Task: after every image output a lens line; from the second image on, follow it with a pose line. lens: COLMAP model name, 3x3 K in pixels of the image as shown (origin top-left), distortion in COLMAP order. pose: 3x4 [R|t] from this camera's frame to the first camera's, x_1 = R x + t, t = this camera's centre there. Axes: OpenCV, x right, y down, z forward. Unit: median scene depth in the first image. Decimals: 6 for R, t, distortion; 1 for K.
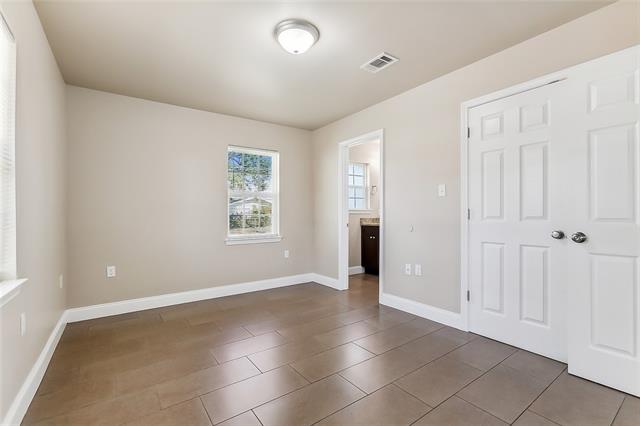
lens RADIAL K [[290.1, 0, 320.2], [0, 290.1, 214.4], [0, 0, 1]] dist [0.020305, 0.000921]
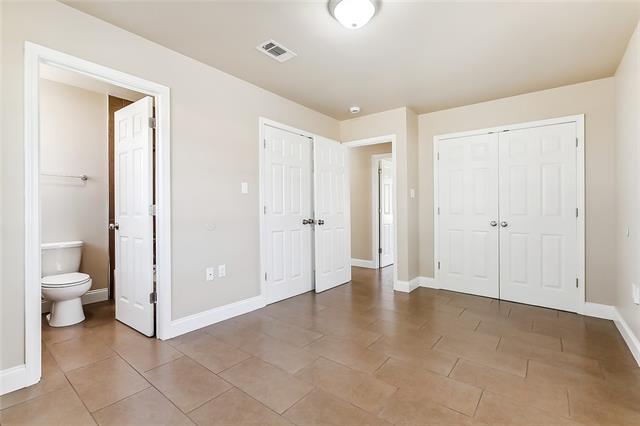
lens RADIAL K [[290.1, 0, 319.2], [0, 290.1, 211.4], [0, 0, 1]] dist [0.020305, 0.000921]
pose [[-0.259657, 0.005517, 0.965685, -0.677765], [0.003030, 0.999983, -0.004899, 0.009372], [-0.965696, 0.001654, -0.259670, 1.012118]]
